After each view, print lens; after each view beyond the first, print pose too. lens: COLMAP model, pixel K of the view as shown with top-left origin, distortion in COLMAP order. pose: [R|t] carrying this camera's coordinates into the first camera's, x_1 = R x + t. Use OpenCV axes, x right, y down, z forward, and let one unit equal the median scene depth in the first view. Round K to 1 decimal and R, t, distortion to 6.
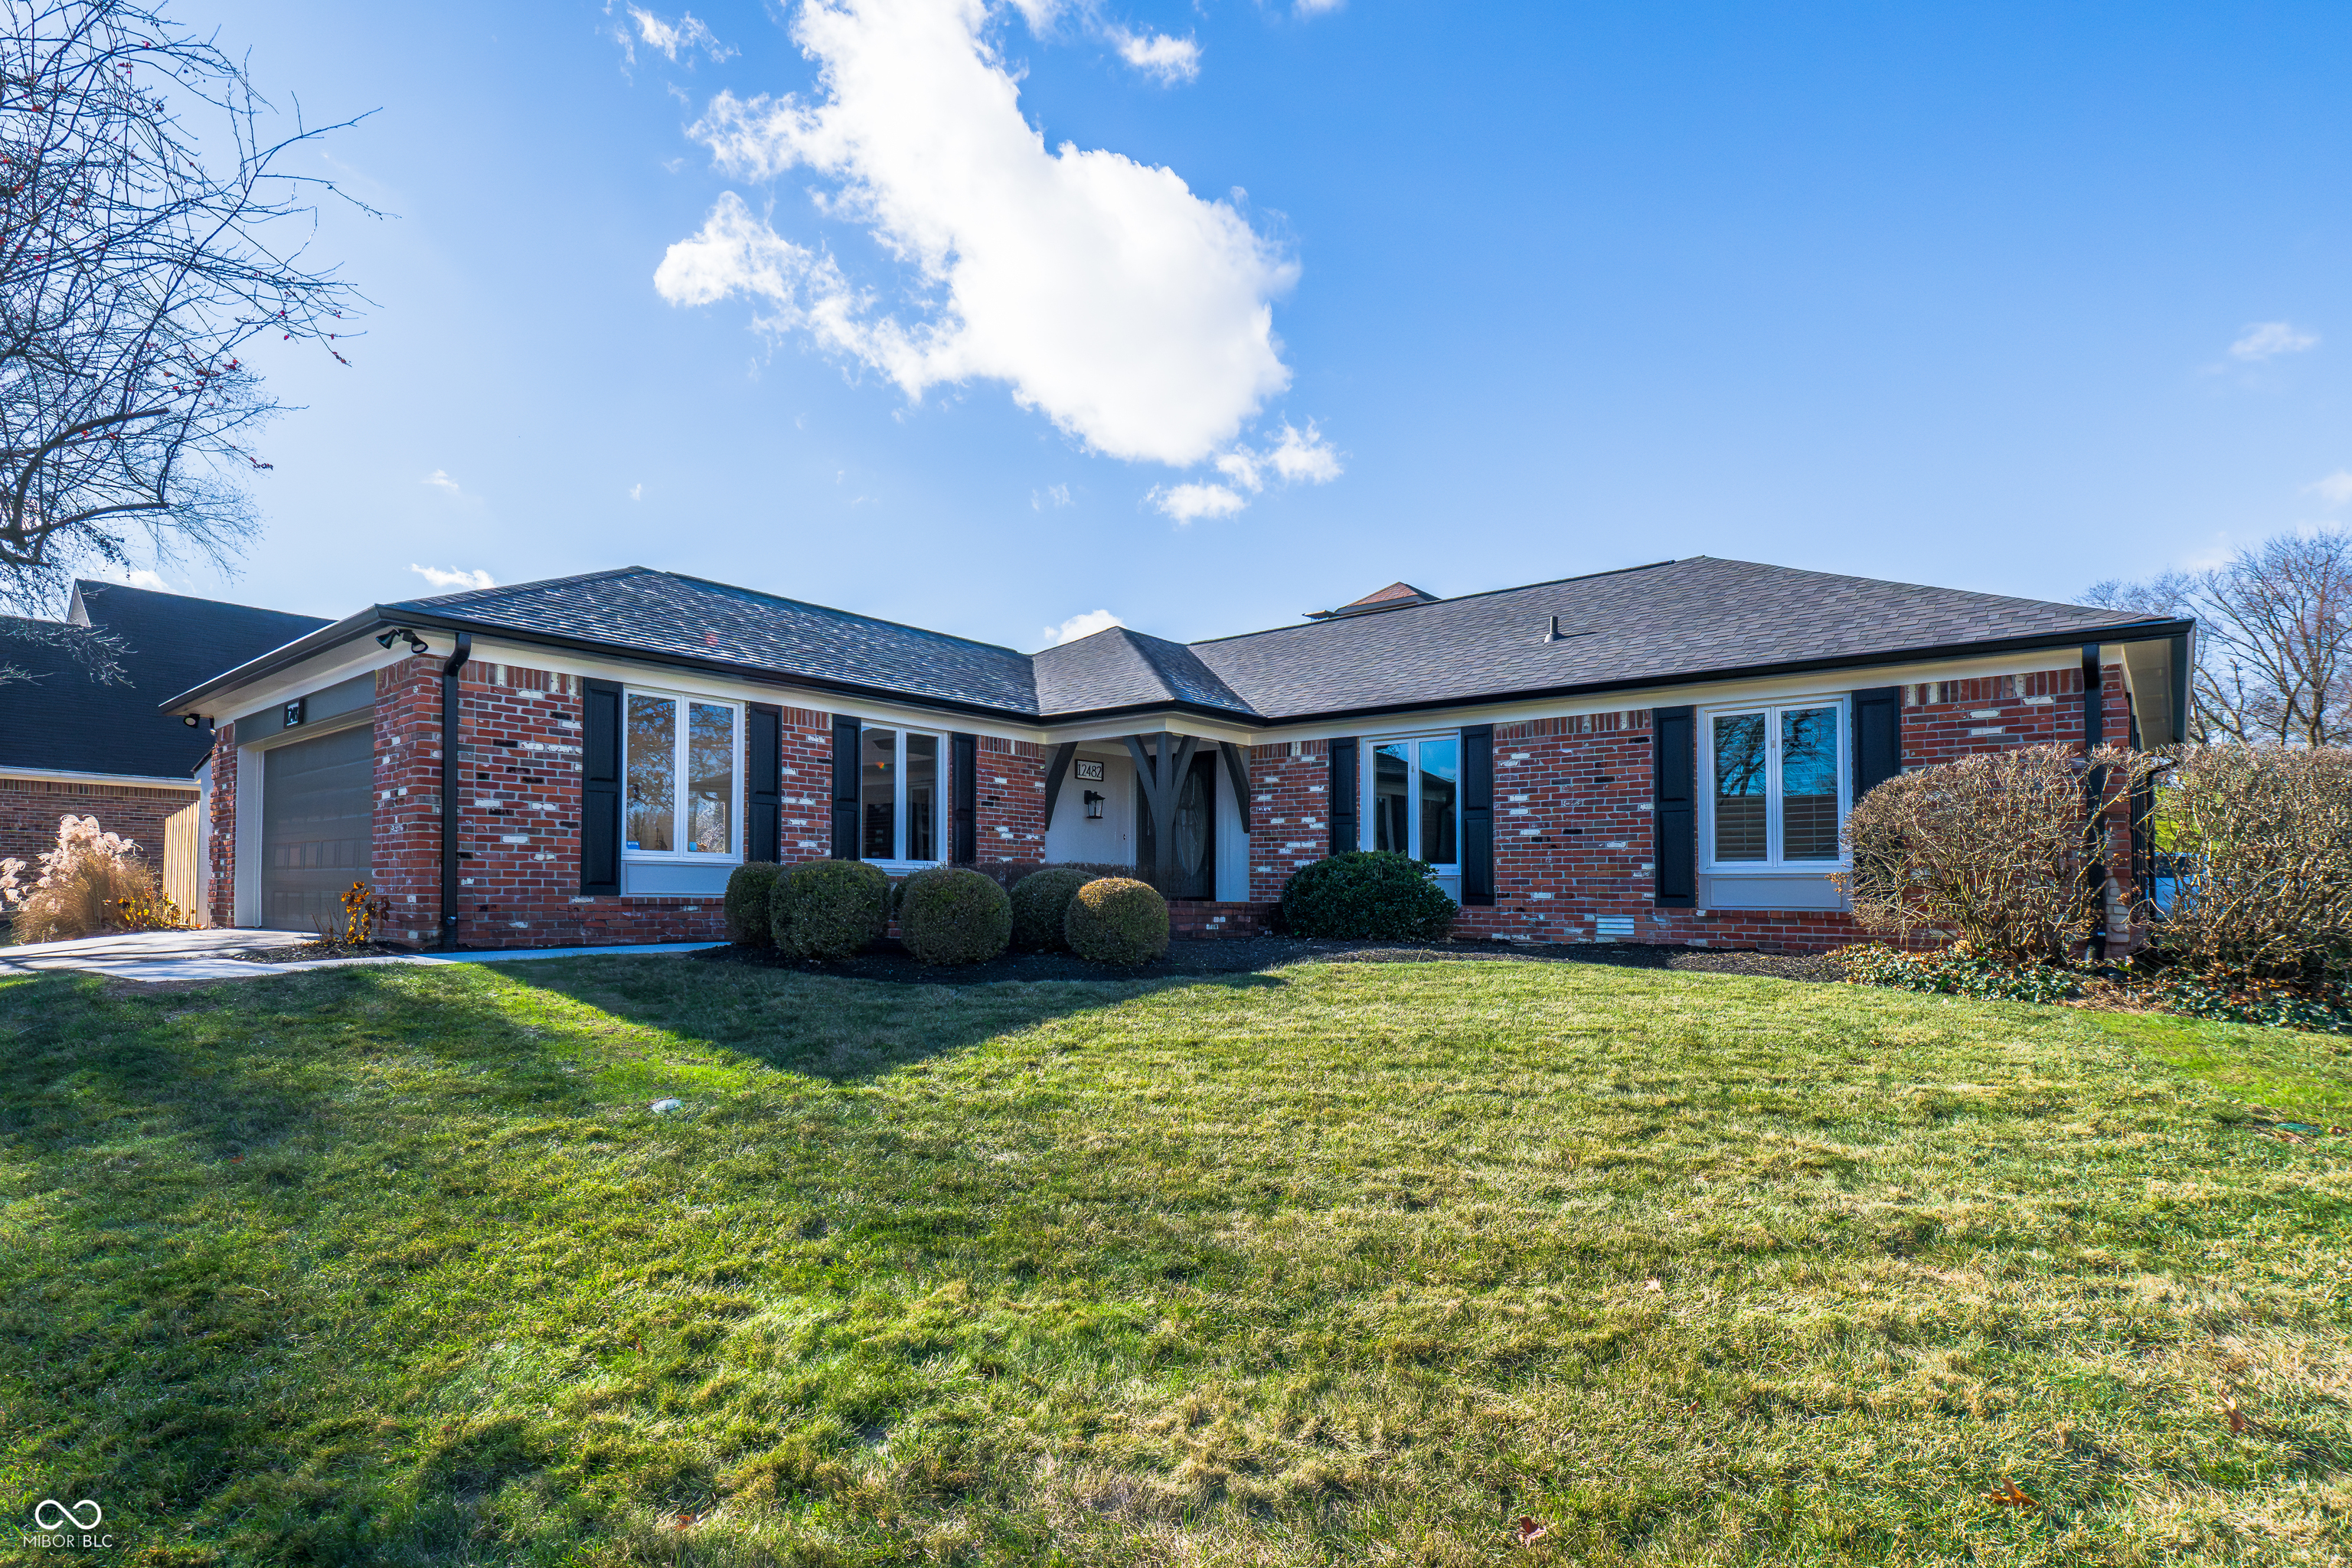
lens RADIAL K [[1181.9, 0, 1172.6], [0, 1181.9, 870.3], [0, 0, 1]] dist [0.000888, 0.000028]
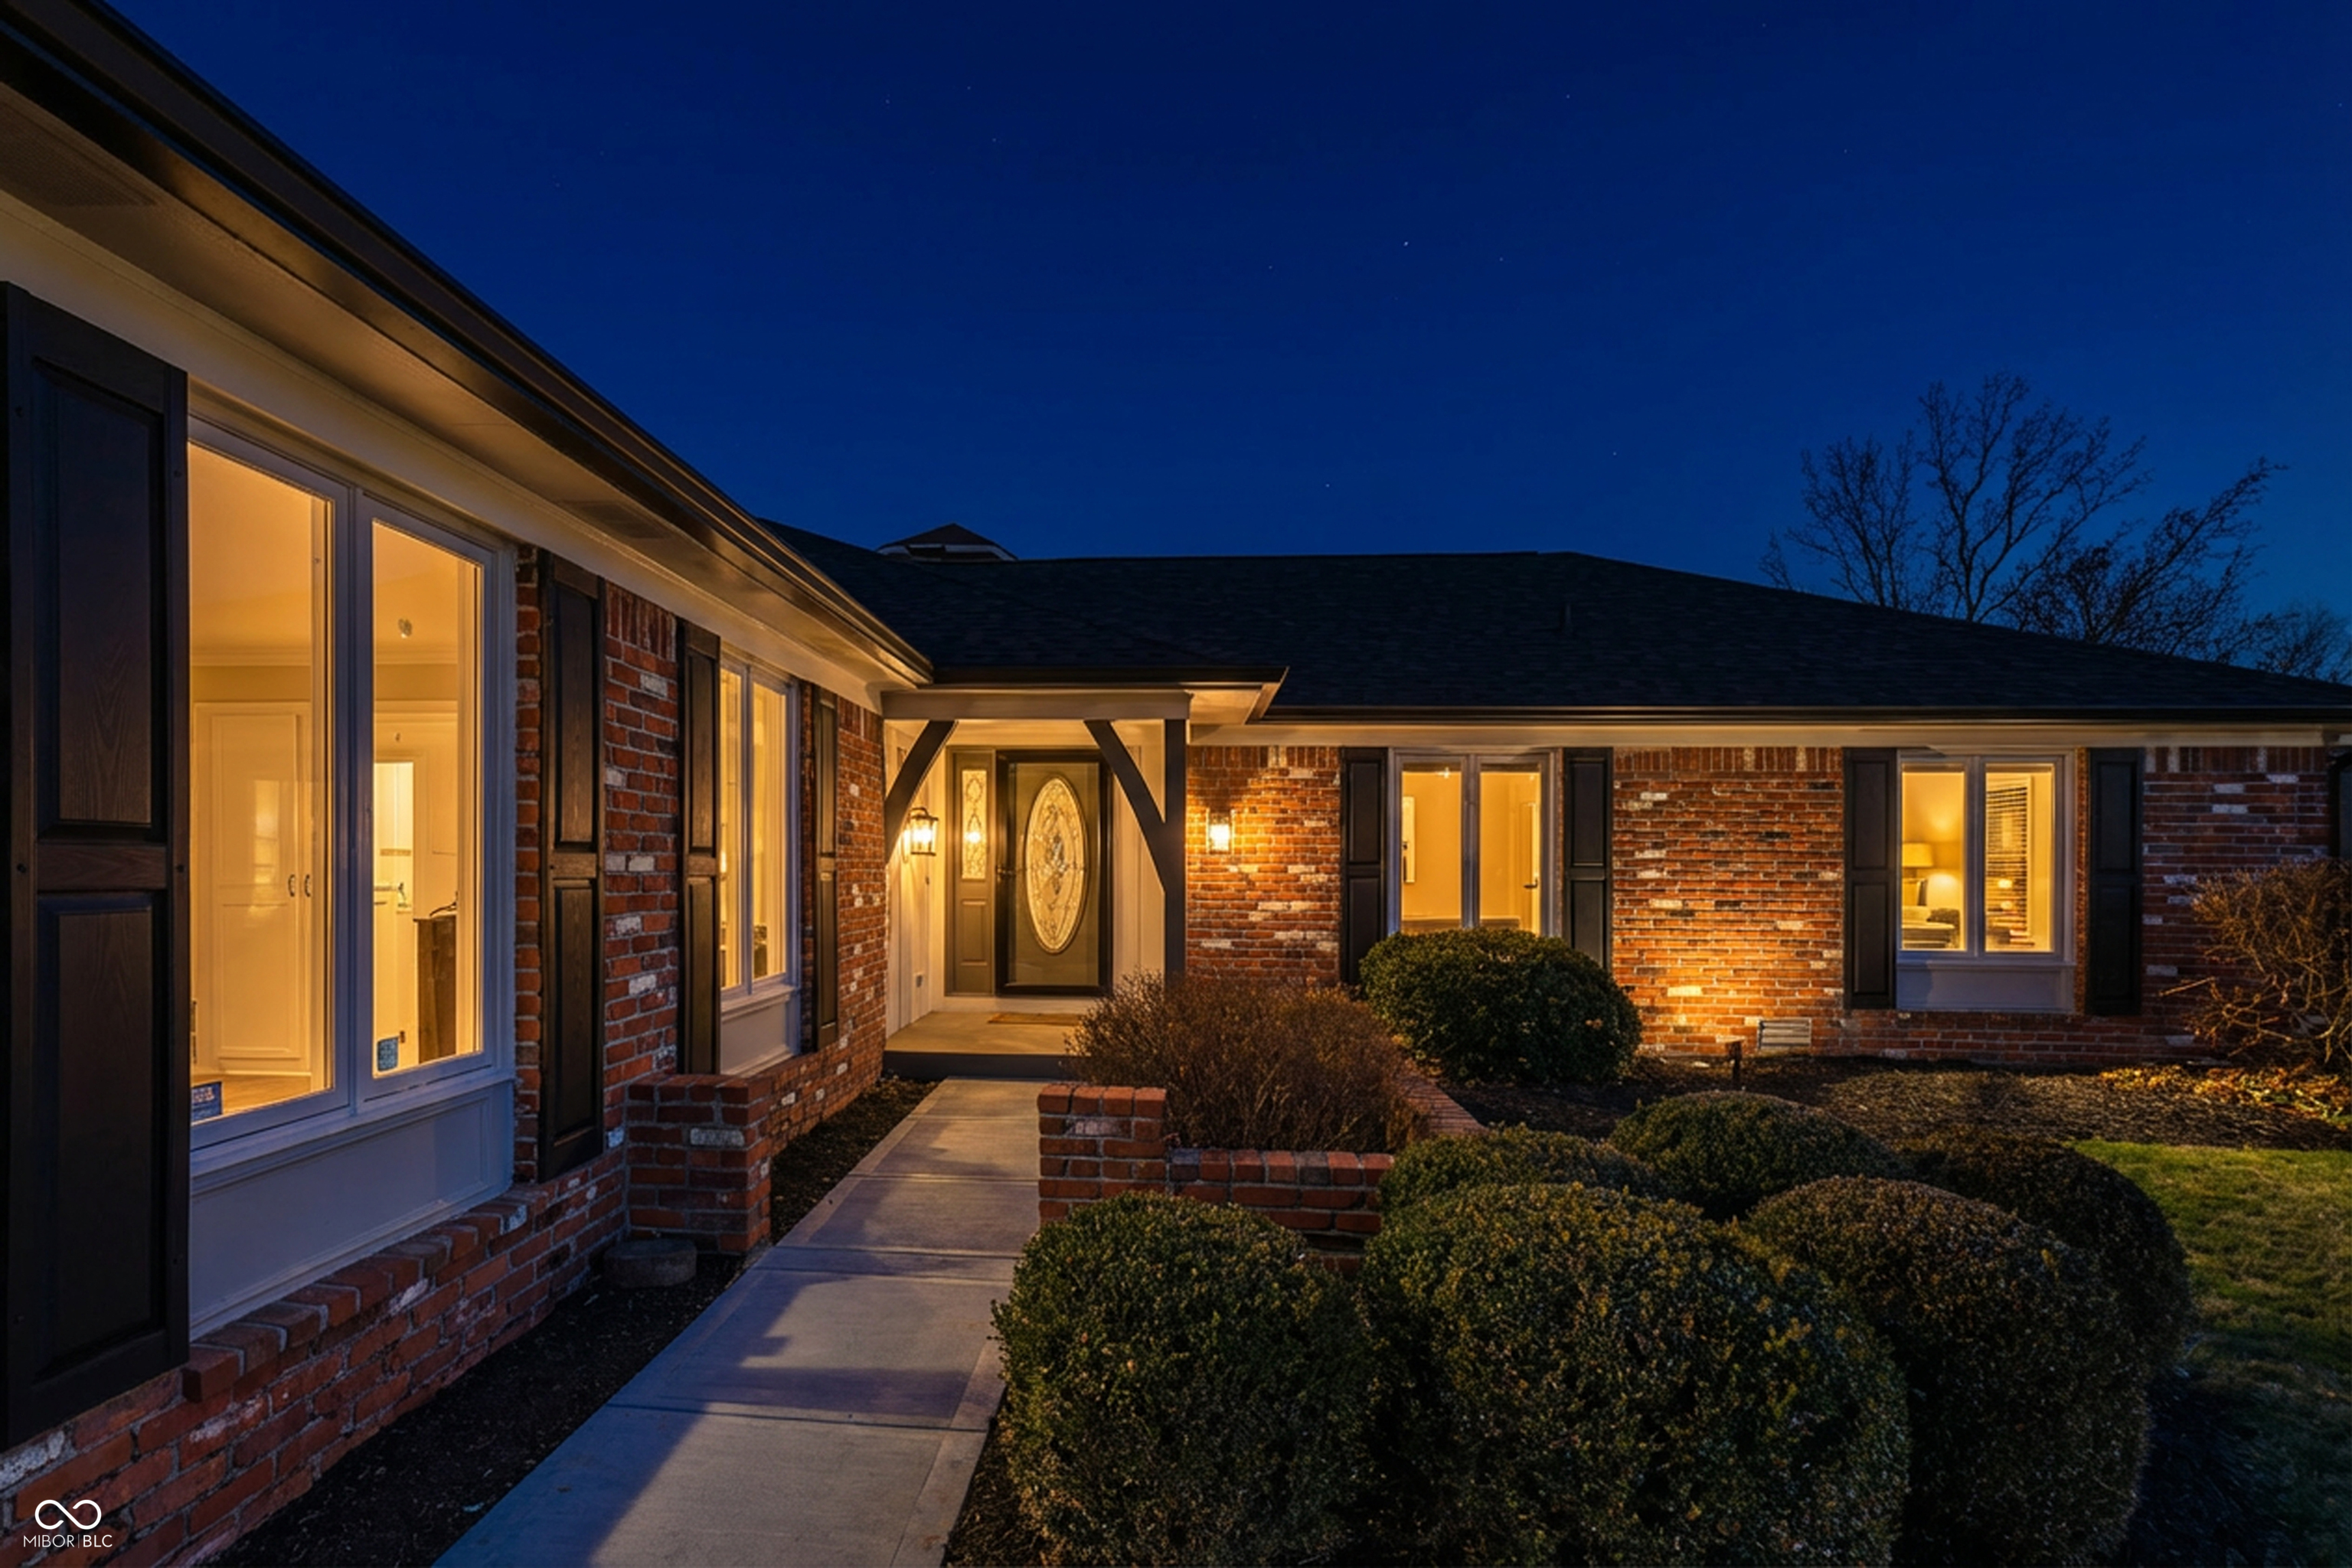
lens RADIAL K [[1181.9, 0, 1172.6], [0, 1181.9, 870.3], [0, 0, 1]] dist [0.000888, 0.000028]
pose [[0.814865, 0.001167, 0.579649, -0.386222], [-0.015668, 0.999677, 0.020014, -0.065448], [-0.579438, -0.025390, 0.814620, 0.626514]]
